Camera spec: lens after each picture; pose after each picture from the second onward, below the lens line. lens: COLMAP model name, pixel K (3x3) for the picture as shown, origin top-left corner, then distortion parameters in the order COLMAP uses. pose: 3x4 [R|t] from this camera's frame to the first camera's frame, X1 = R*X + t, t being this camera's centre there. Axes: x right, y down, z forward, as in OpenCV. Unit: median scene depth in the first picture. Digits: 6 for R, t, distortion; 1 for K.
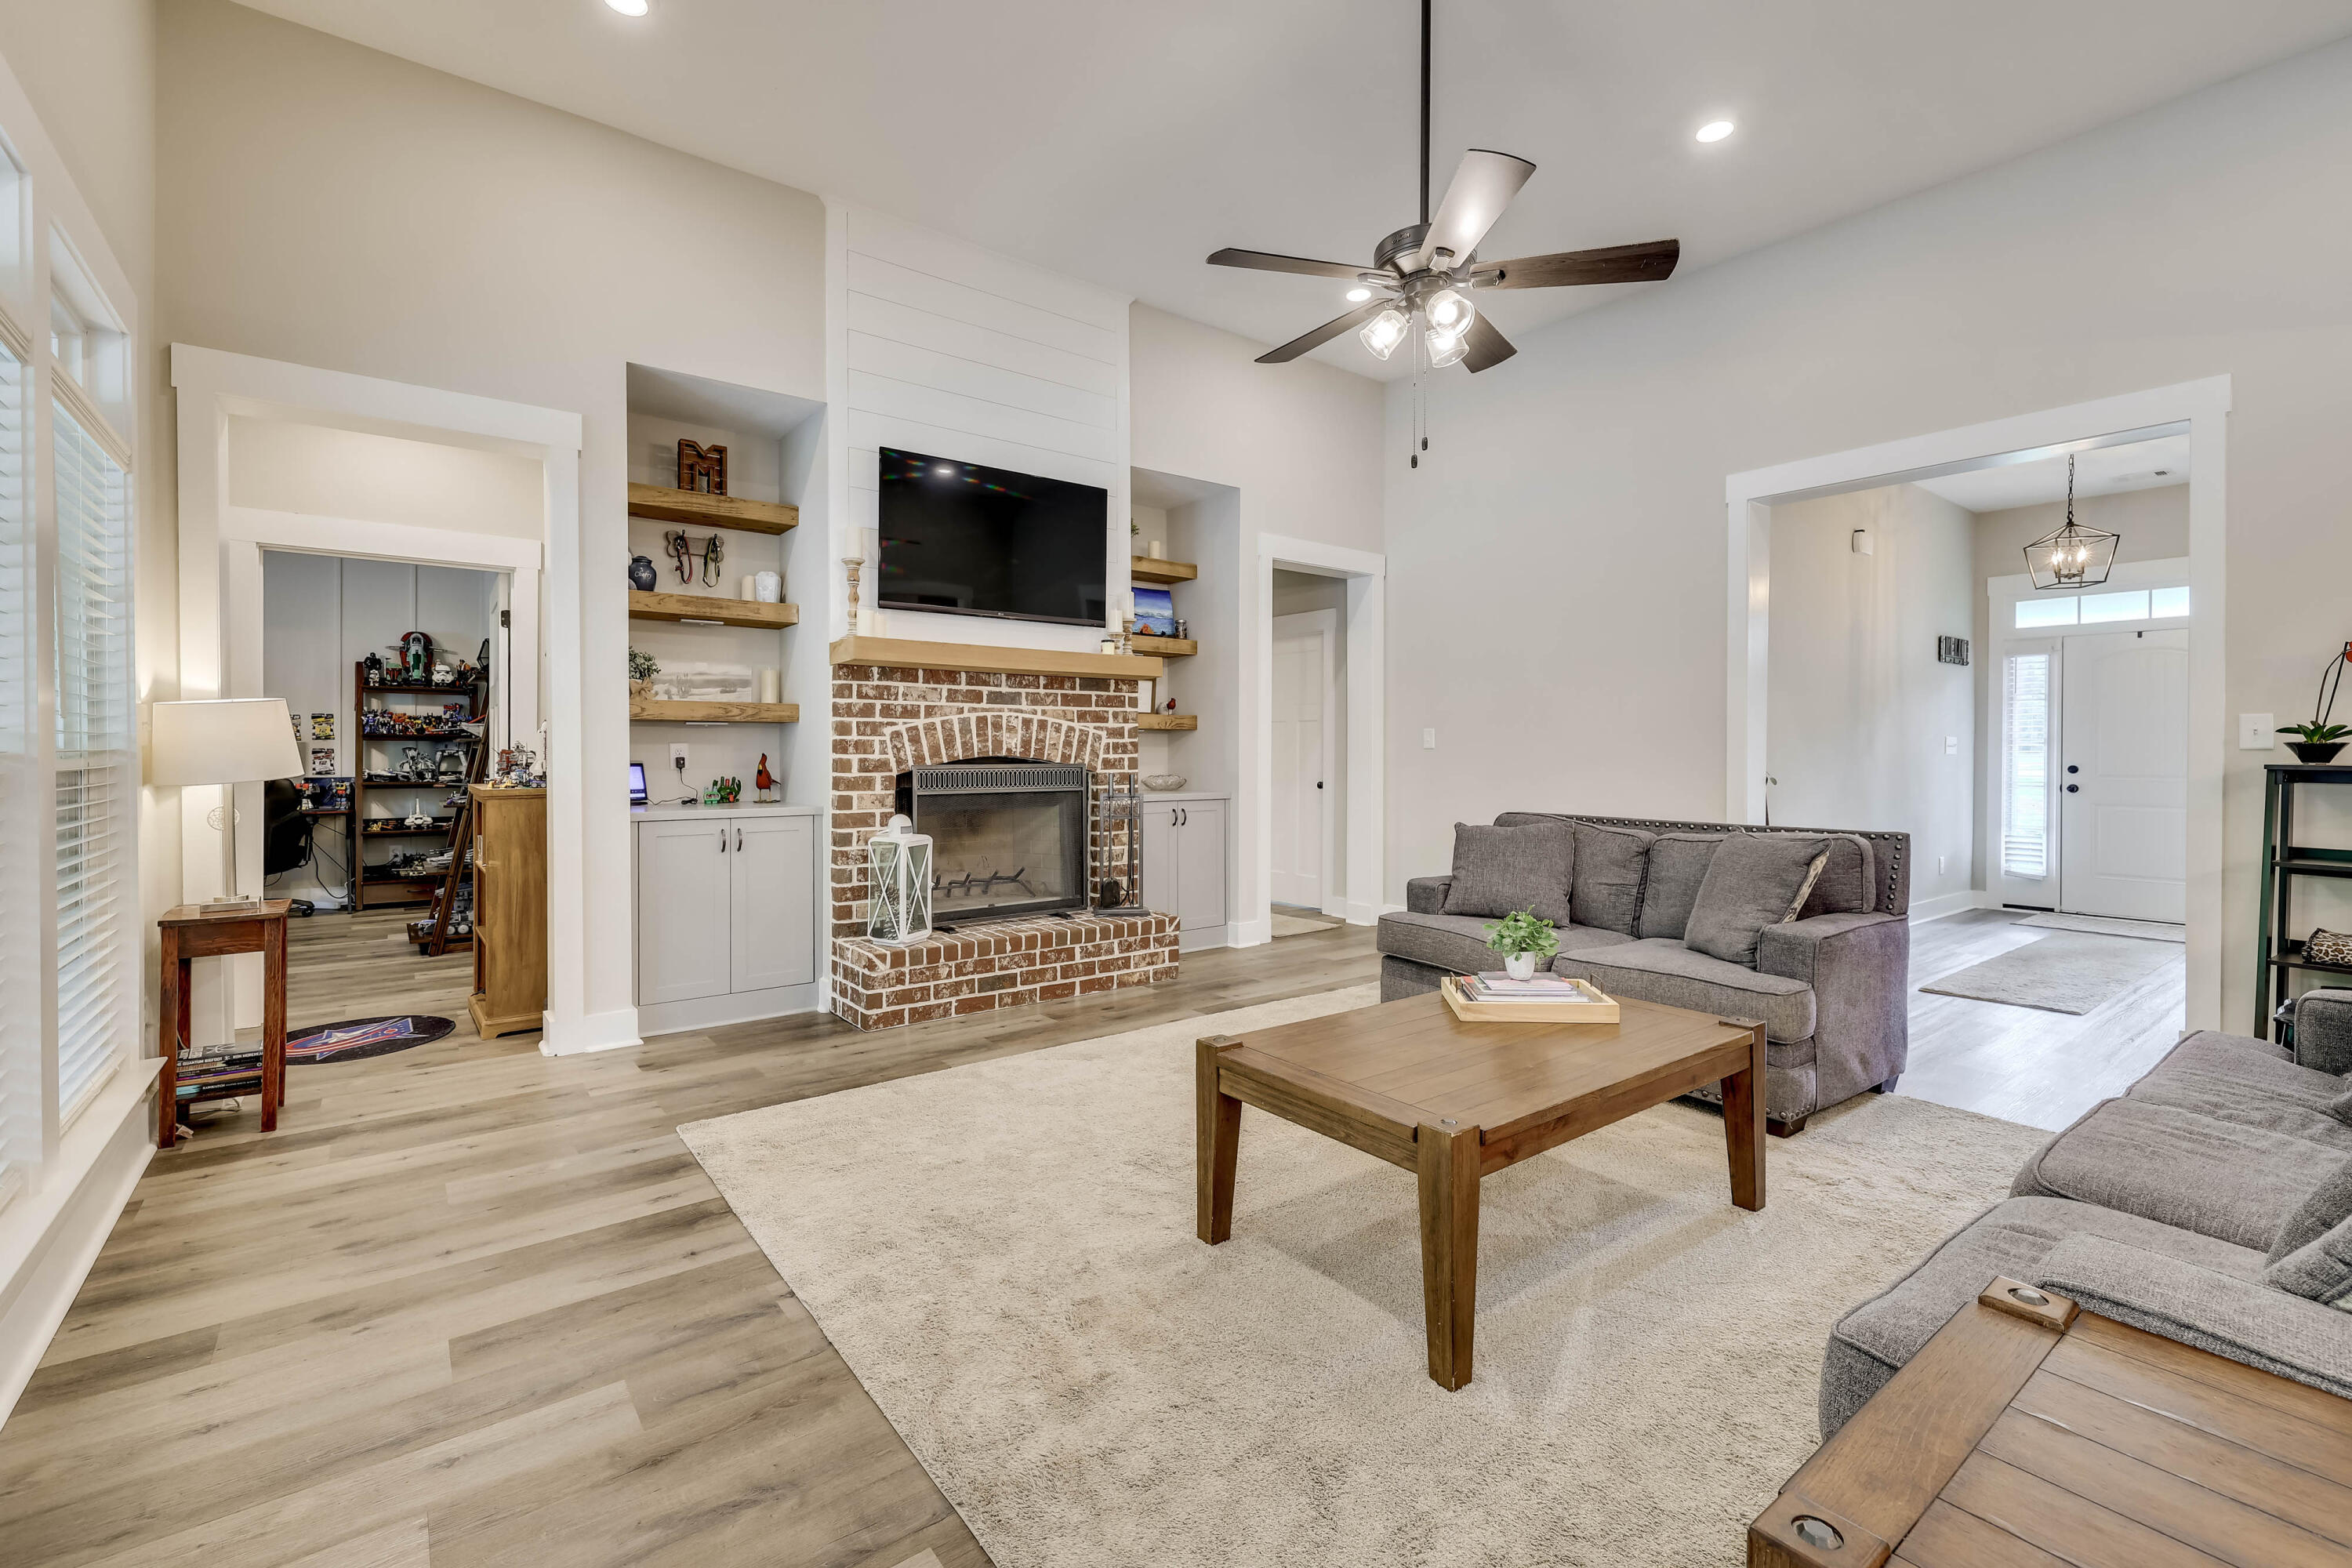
lens RADIAL K [[1023.7, 0, 1195.0], [0, 1023.7, 767.4], [0, 0, 1]] dist [0.000741, 0.000017]
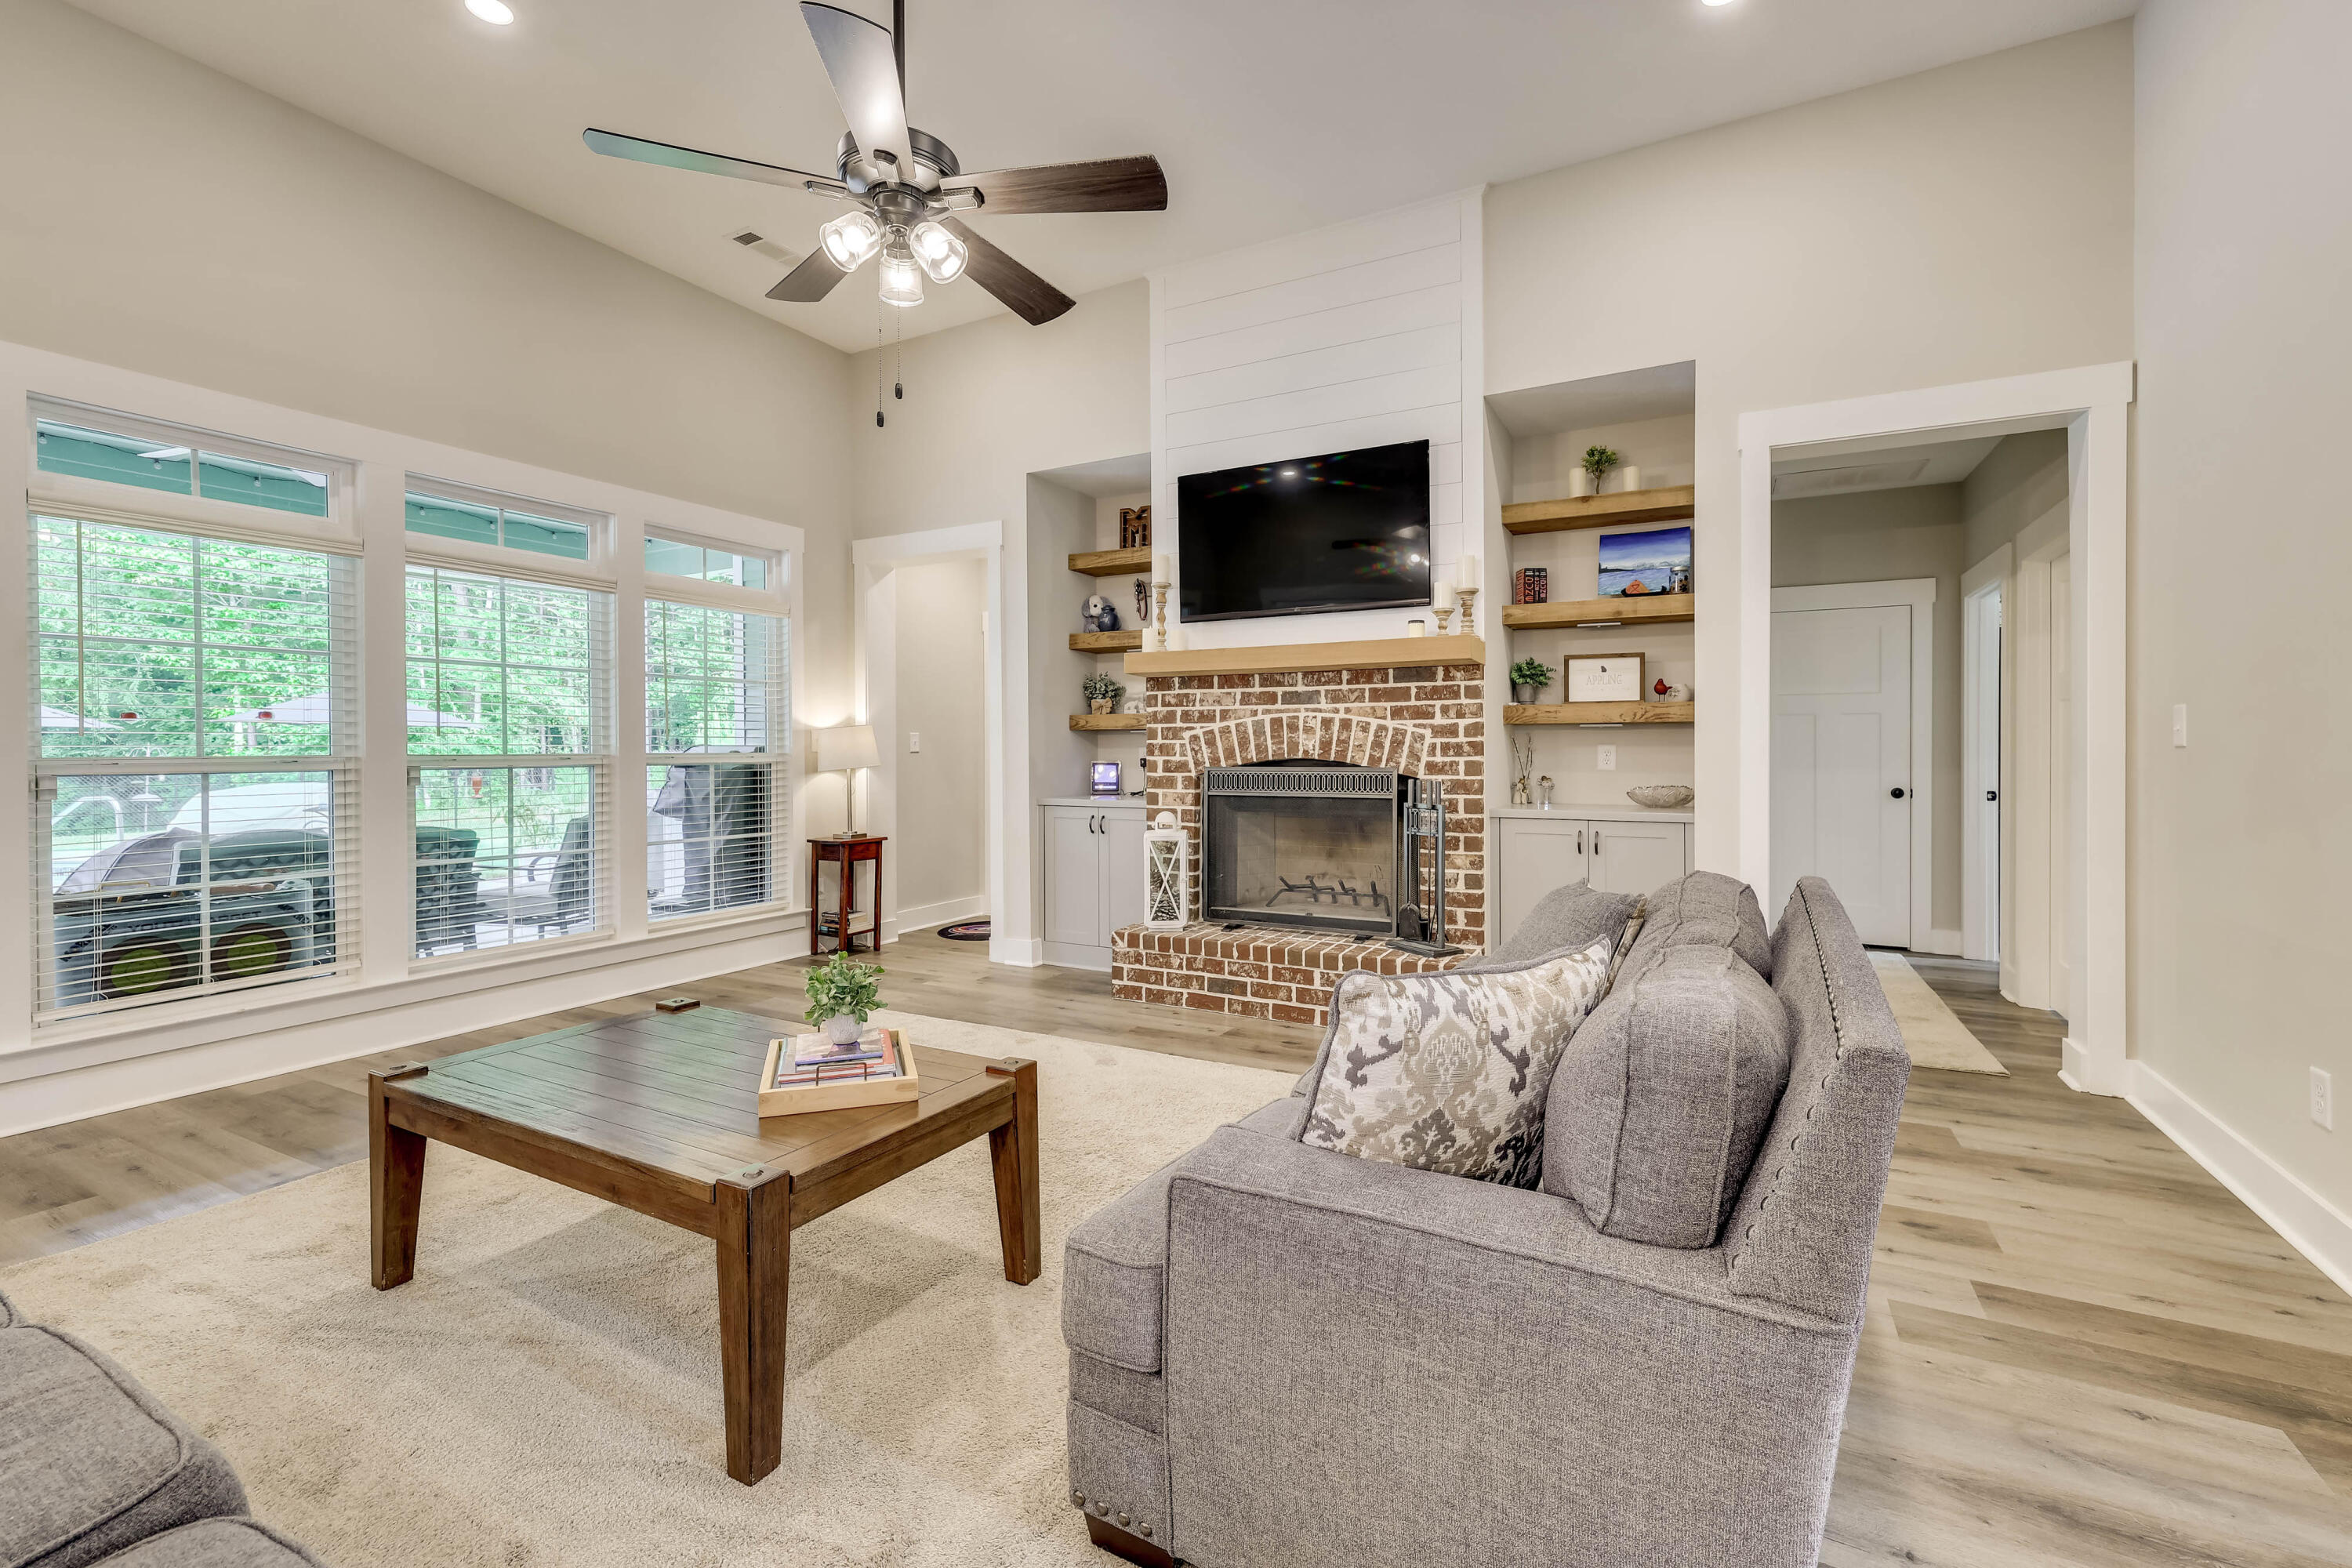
lens RADIAL K [[1023.7, 0, 1181.0], [0, 1023.7, 765.1], [0, 0, 1]] dist [0.000741, 0.000017]
pose [[0.388635, 0.009182, -0.921346, 0.655961], [-0.013344, 0.999902, 0.004336, -0.007639], [0.921295, 0.010609, 0.388719, 0.532807]]
